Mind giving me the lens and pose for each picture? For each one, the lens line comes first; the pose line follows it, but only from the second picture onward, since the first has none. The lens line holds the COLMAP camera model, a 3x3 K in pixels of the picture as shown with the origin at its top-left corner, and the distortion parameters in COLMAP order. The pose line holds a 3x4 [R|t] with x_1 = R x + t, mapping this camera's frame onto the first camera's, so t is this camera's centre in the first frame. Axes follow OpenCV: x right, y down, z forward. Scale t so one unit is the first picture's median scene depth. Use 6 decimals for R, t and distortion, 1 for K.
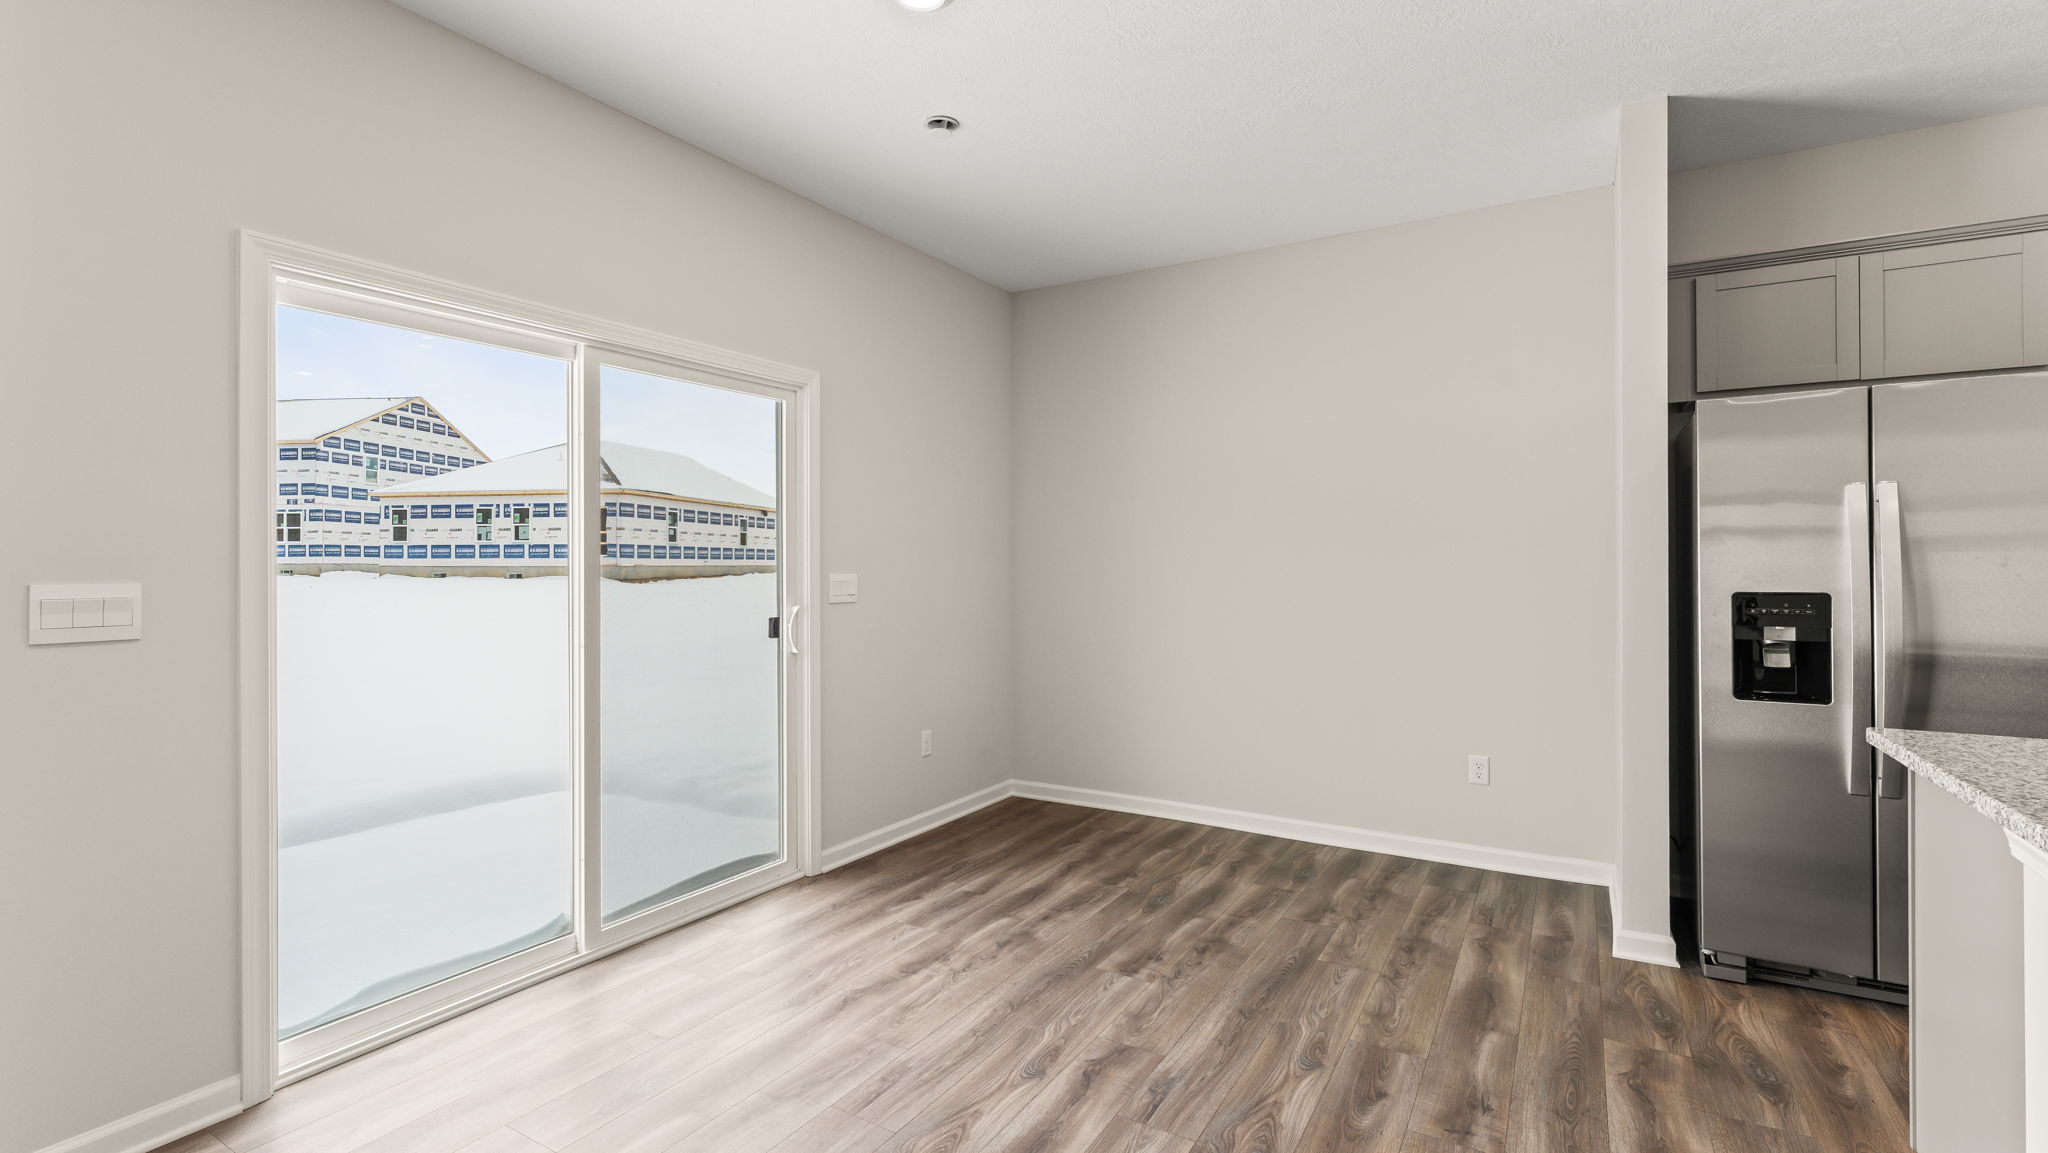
lens RADIAL K [[922.7, 0, 1009.8], [0, 922.7, 564.6], [0, 0, 1]] dist [0.003021, -0.001433]
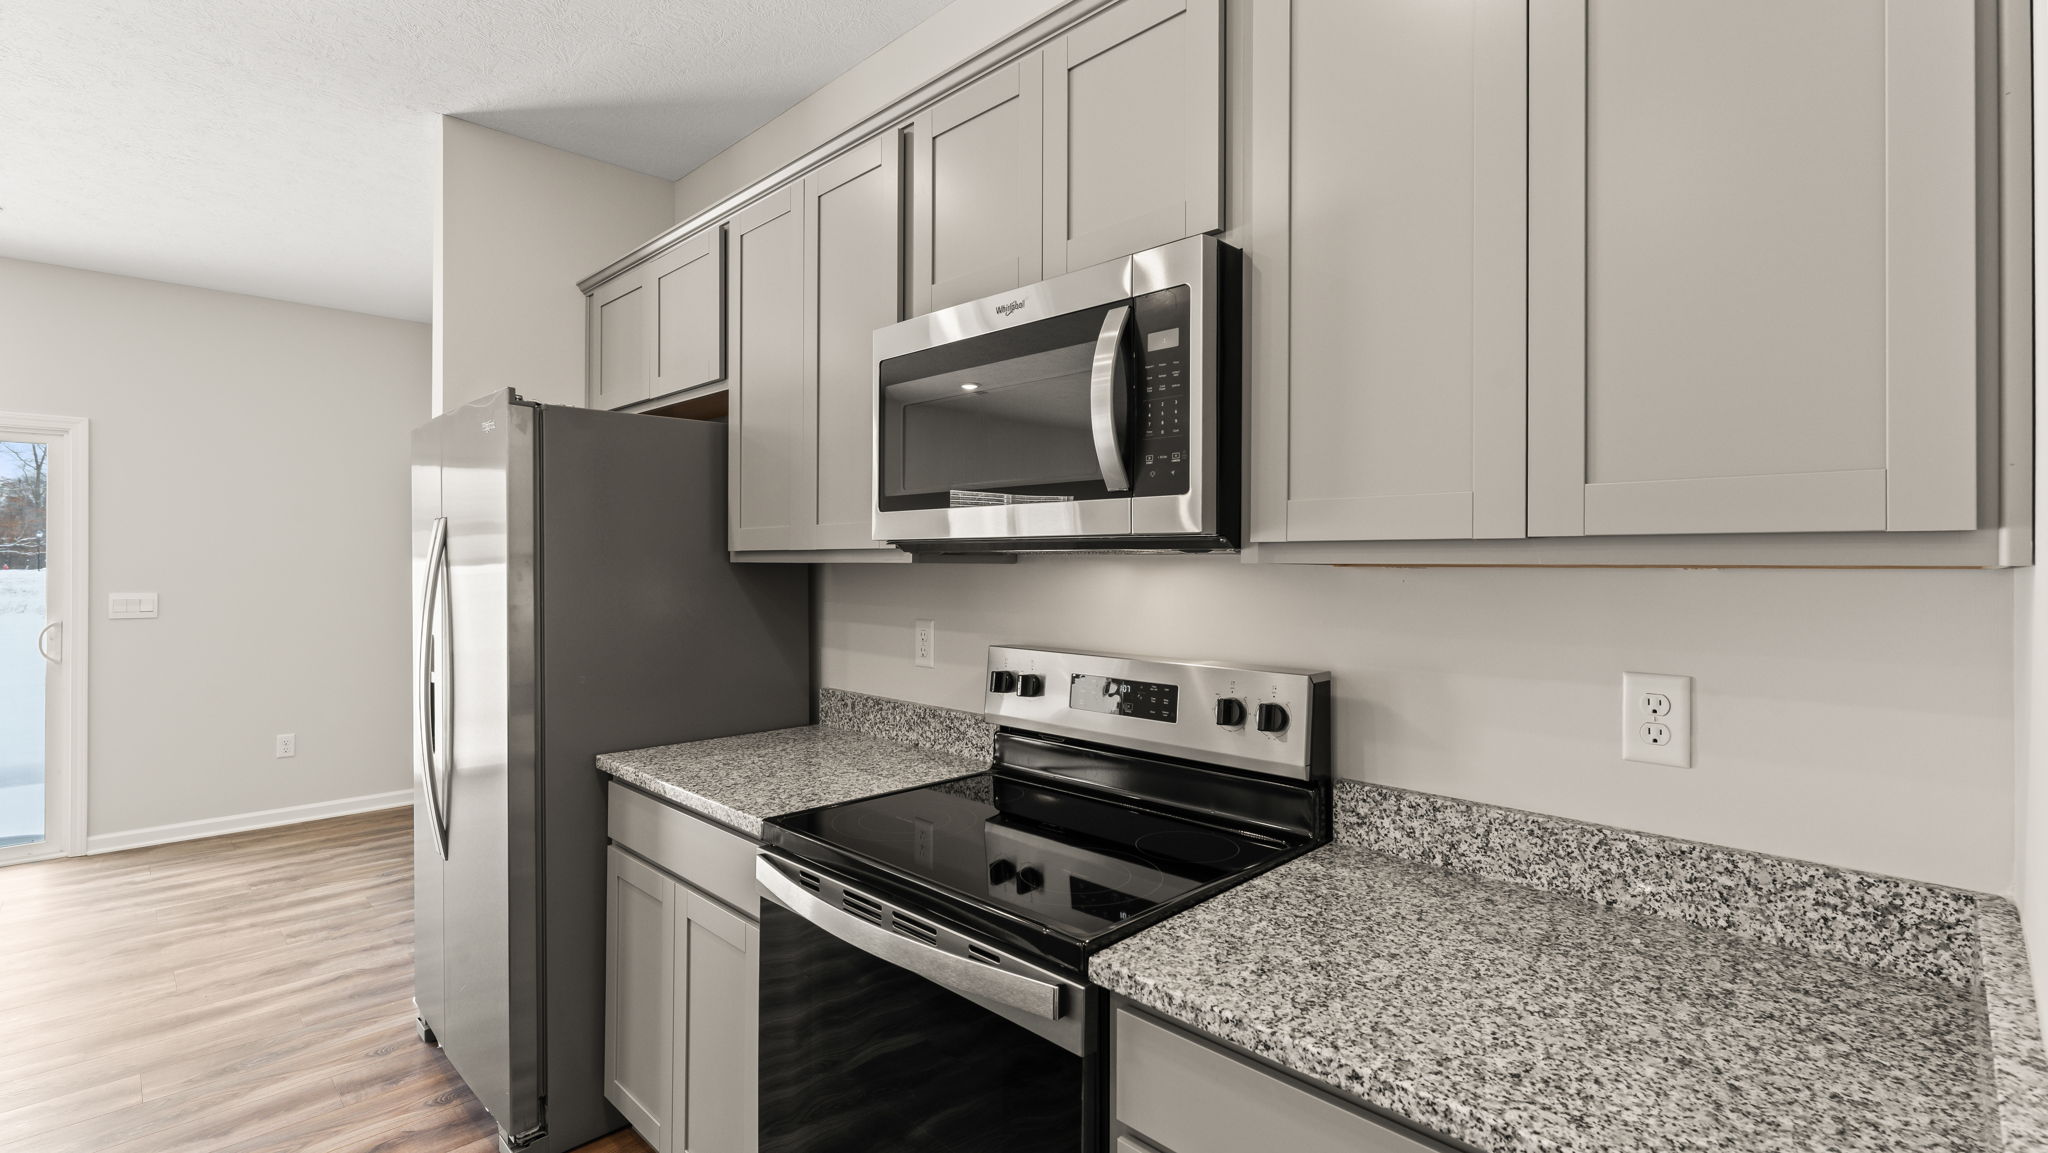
lens RADIAL K [[922.7, 0, 1010.0], [0, 922.7, 557.4], [0, 0, 1]] dist [0.003021, -0.001433]
pose [[0.971605, -0.000947, -0.236606, 1.564374], [0.000990, 1.000000, 0.000062, -0.045382], [0.236606, -0.000295, 0.971606, 0.209181]]
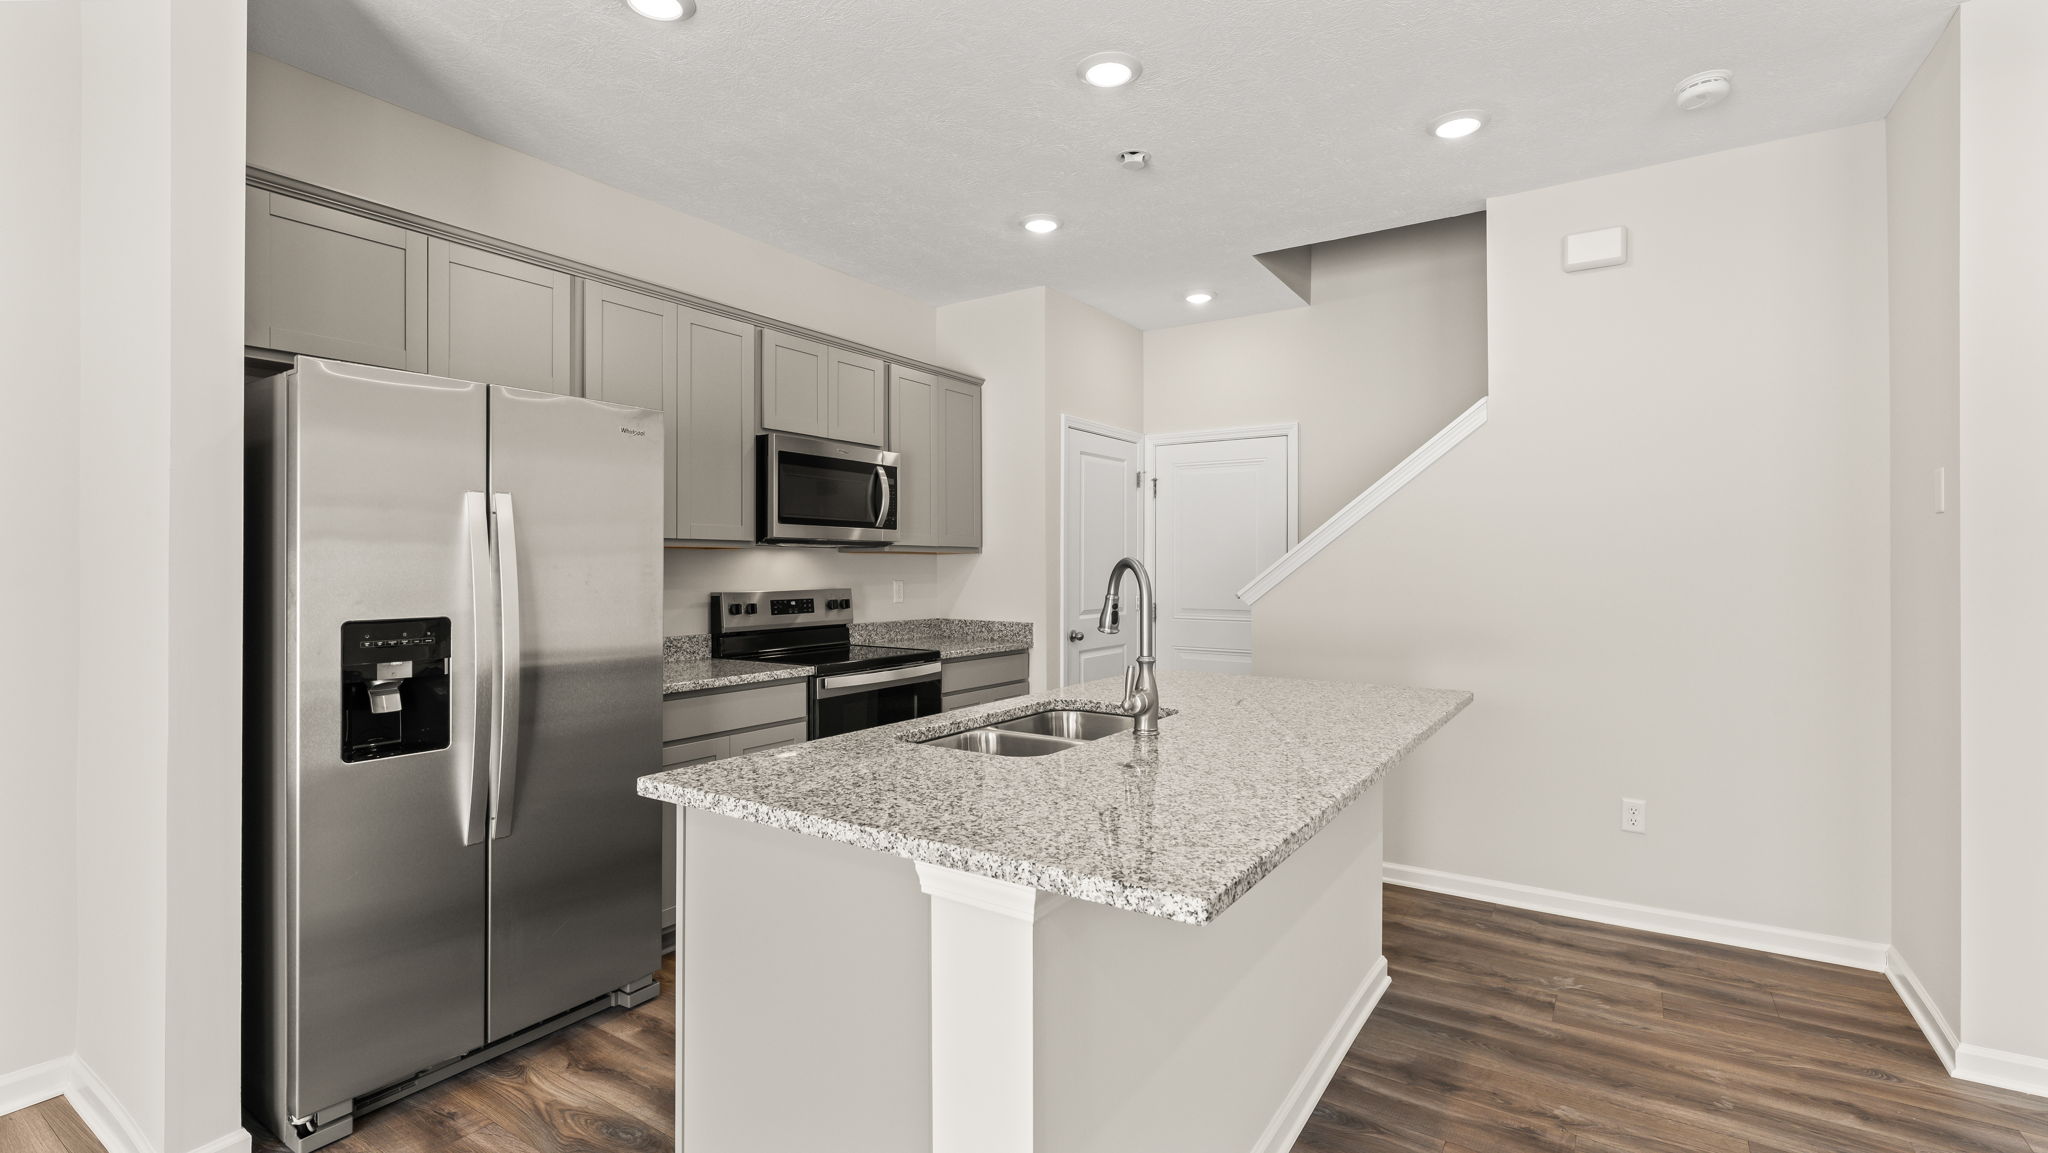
lens RADIAL K [[922.7, 0, 1037.5], [0, 922.7, 560.0], [0, 0, 1]] dist [0.003021, -0.001433]
pose [[0.023097, 0.007299, 0.999707, 0.040905], [-0.004735, 0.999963, -0.007191, -0.017332], [-0.999722, -0.004568, 0.023131, 0.405408]]
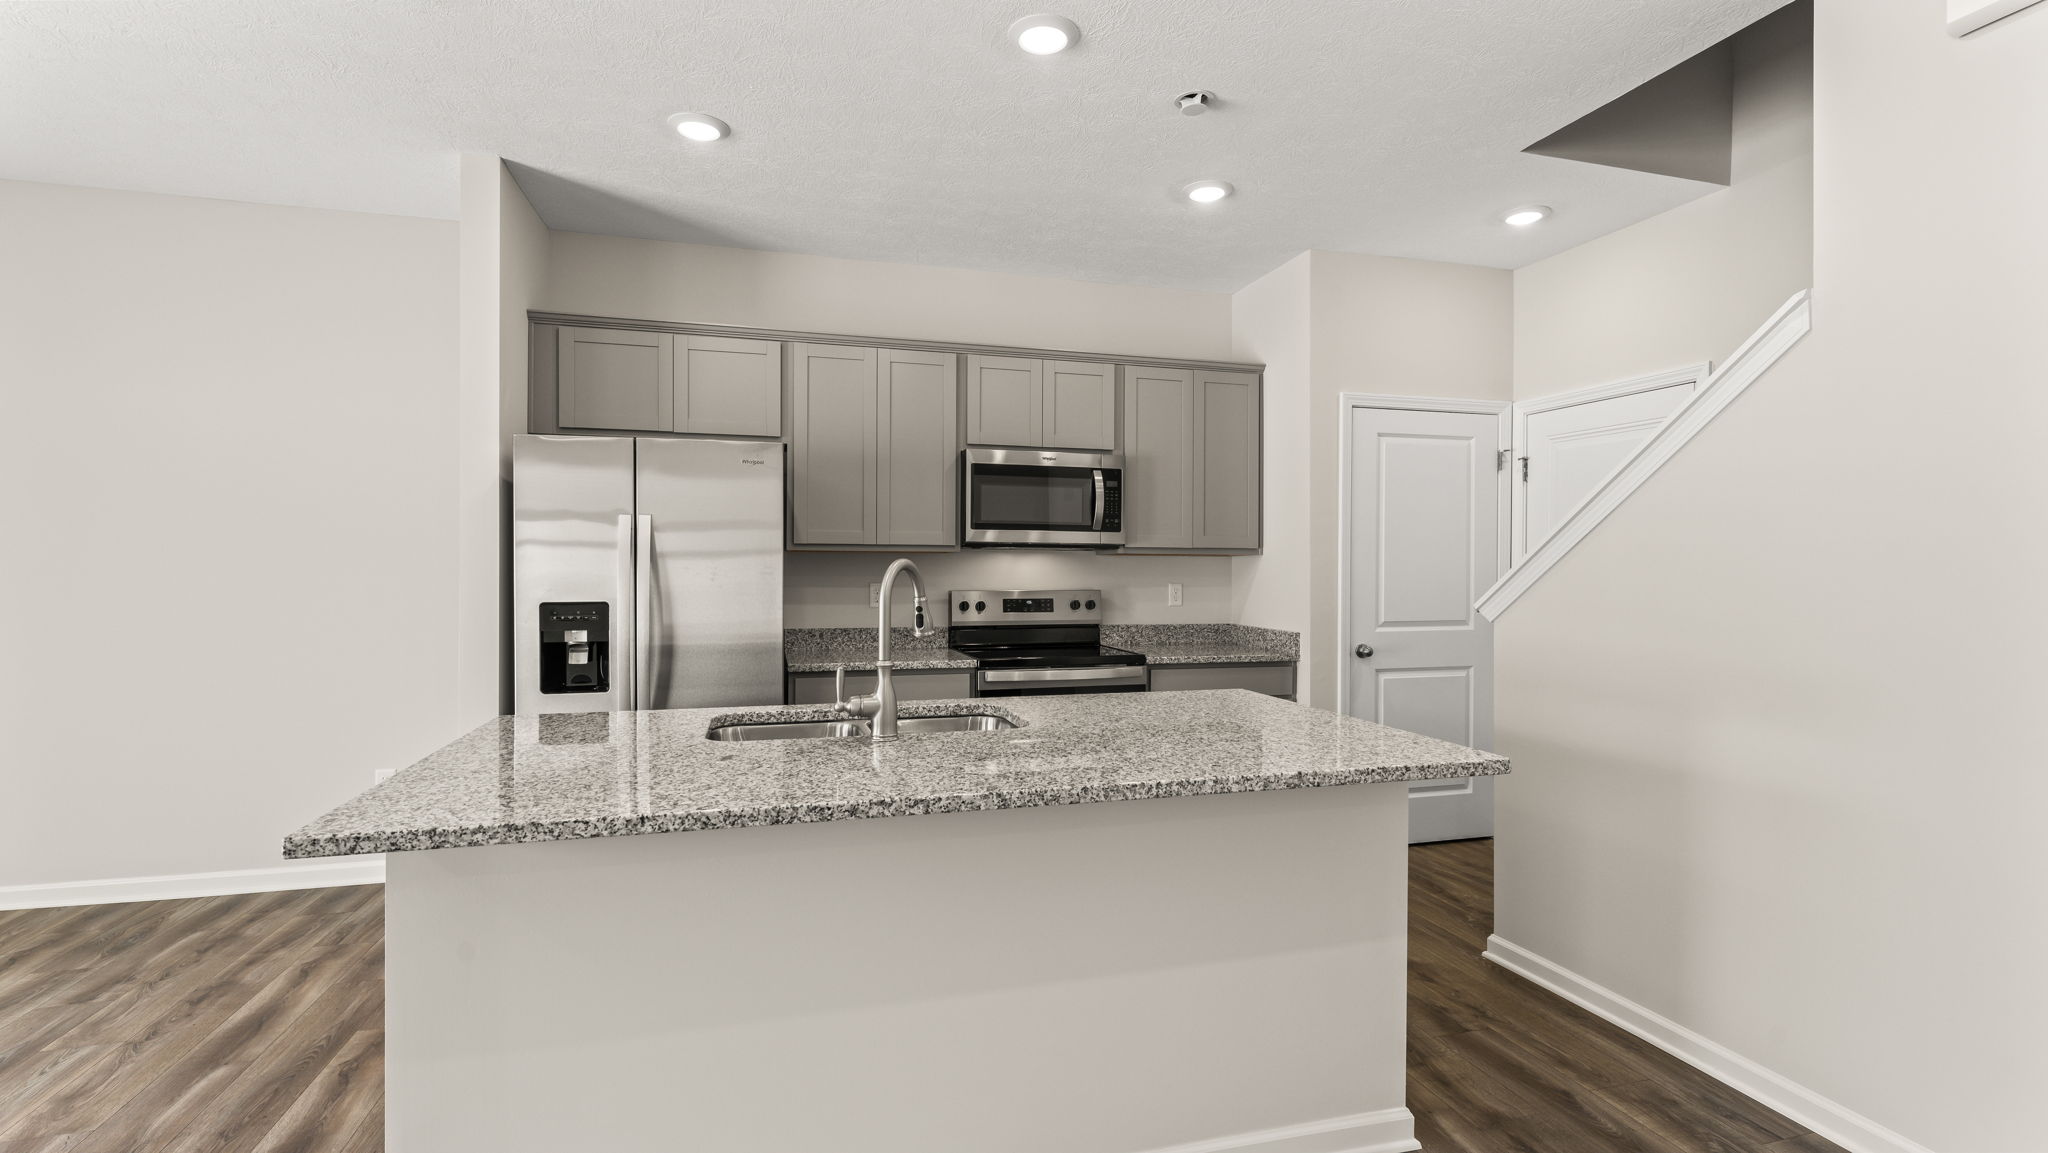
lens RADIAL K [[922.7, 0, 1028.3], [0, 922.7, 568.4], [0, 0, 1]] dist [0.003021, -0.001433]
pose [[0.673055, 0.002680, 0.739588, 0.326355], [-0.007391, 0.999968, 0.003103, -0.020435], [-0.739556, -0.007555, 0.673053, -0.233201]]
